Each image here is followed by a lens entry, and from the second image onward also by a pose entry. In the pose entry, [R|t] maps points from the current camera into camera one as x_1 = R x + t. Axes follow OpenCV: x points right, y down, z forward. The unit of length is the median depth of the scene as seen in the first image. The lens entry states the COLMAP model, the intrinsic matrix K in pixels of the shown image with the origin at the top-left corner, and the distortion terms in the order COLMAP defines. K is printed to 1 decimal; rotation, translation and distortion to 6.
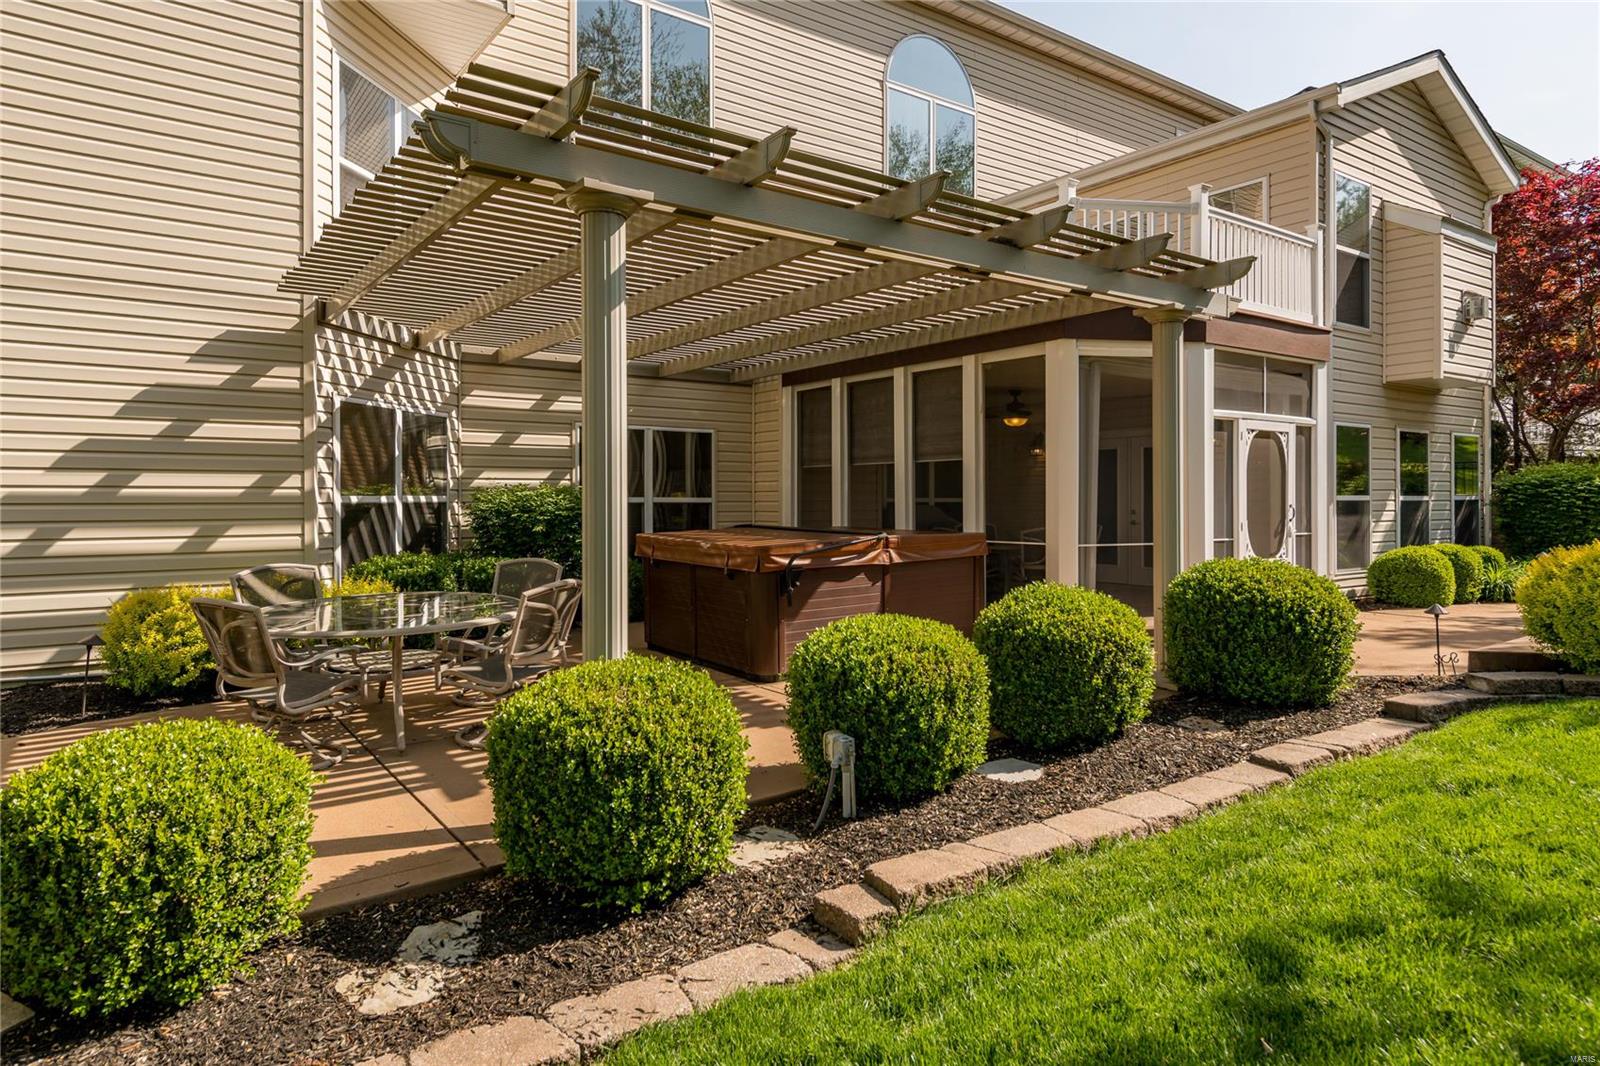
lens RADIAL K [[943.1, 0, 832.5], [0, 943.1, 507.6], [0, 0, 1]] dist [0.003570, -0.002515]
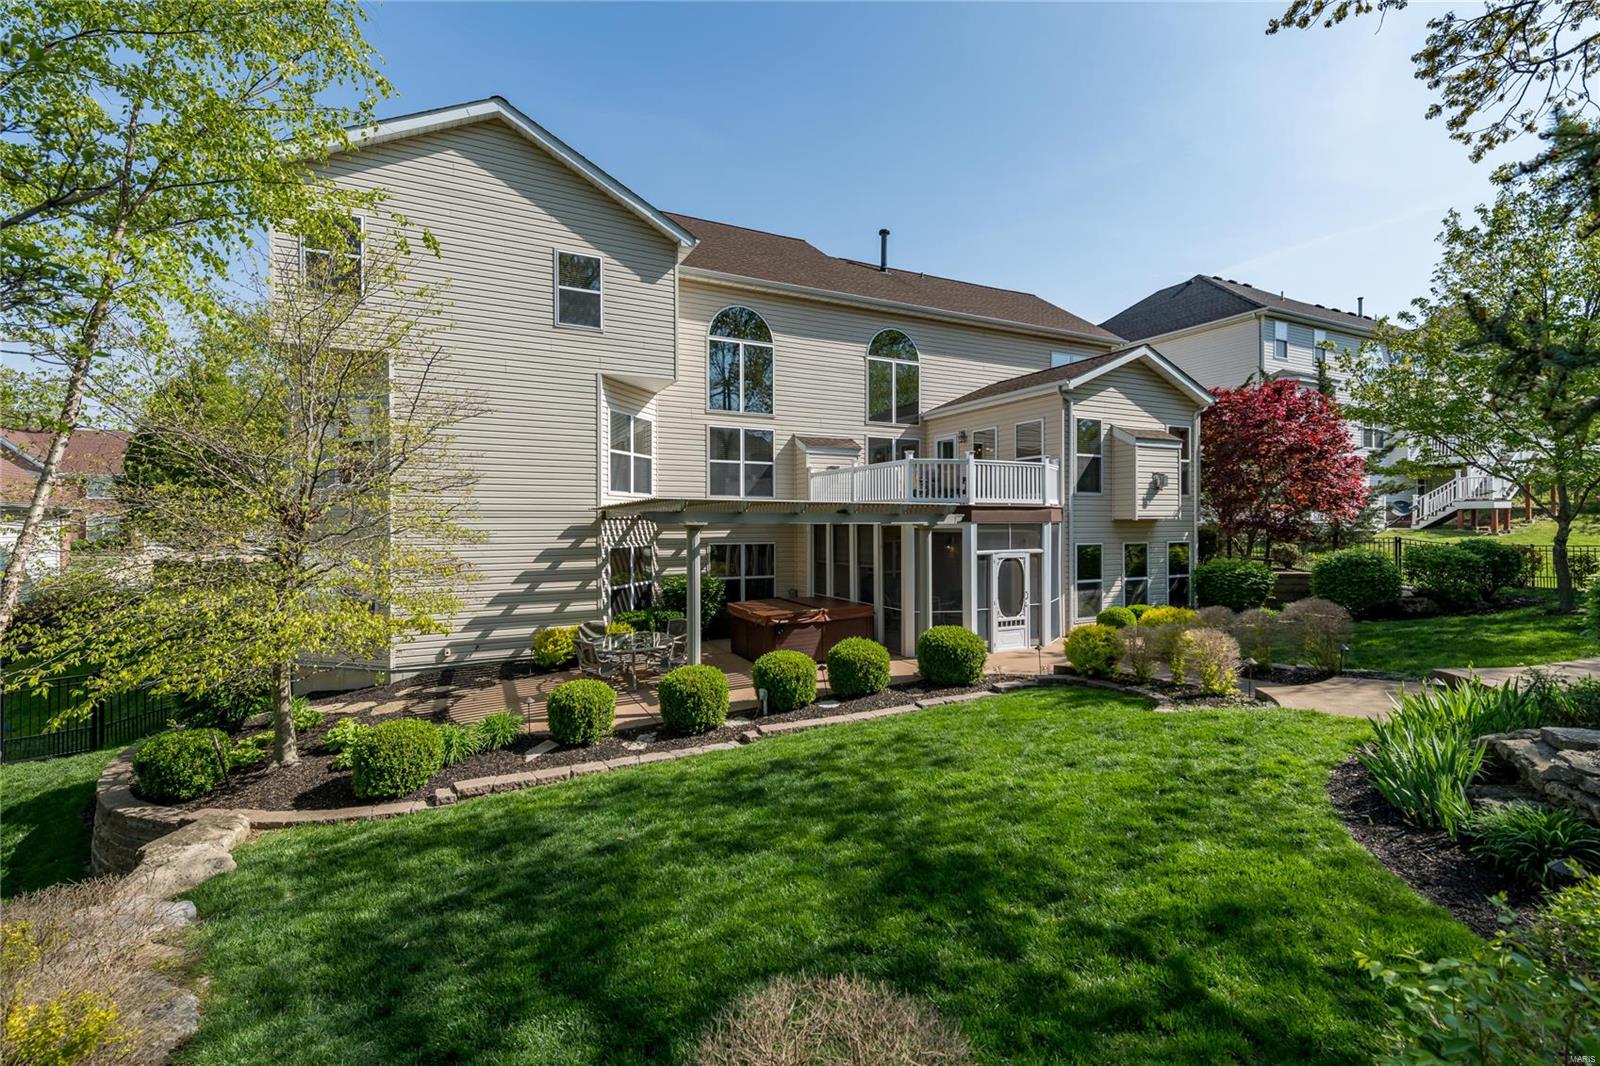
lens RADIAL K [[673.9, 0, 810.5], [0, 673.9, 520.9], [0, 0, 1]] dist [0.002126, -0.000671]
pose [[0.986577, -0.005364, -0.163209, 0.342067], [0.002812, 0.999870, -0.015863, -0.188372], [0.163273, 0.015192, 0.986464, -0.791196]]
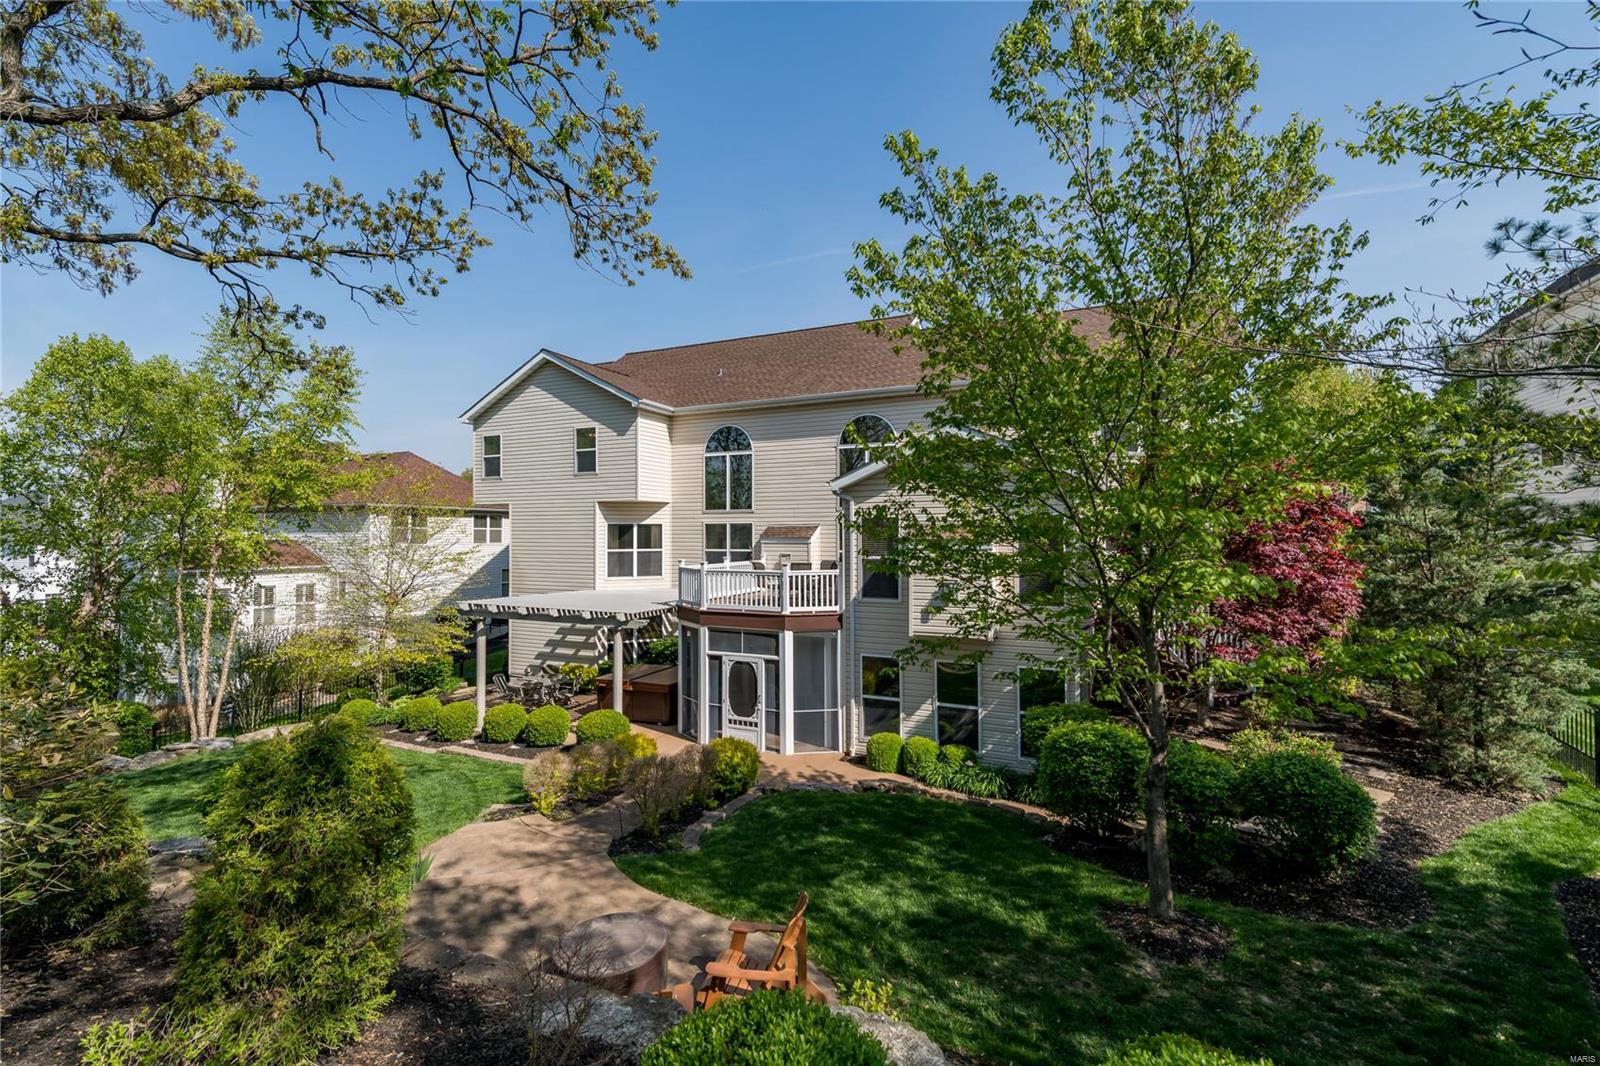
lens RADIAL K [[673.9, 0, 803.0], [0, 673.9, 518.7], [0, 0, 1]] dist [0.002126, -0.000671]
pose [[0.501450, -0.027723, -0.864743, 2.584640], [-0.010758, 0.999209, -0.038272, -0.482624], [0.865120, 0.028494, 0.500755, 0.391645]]
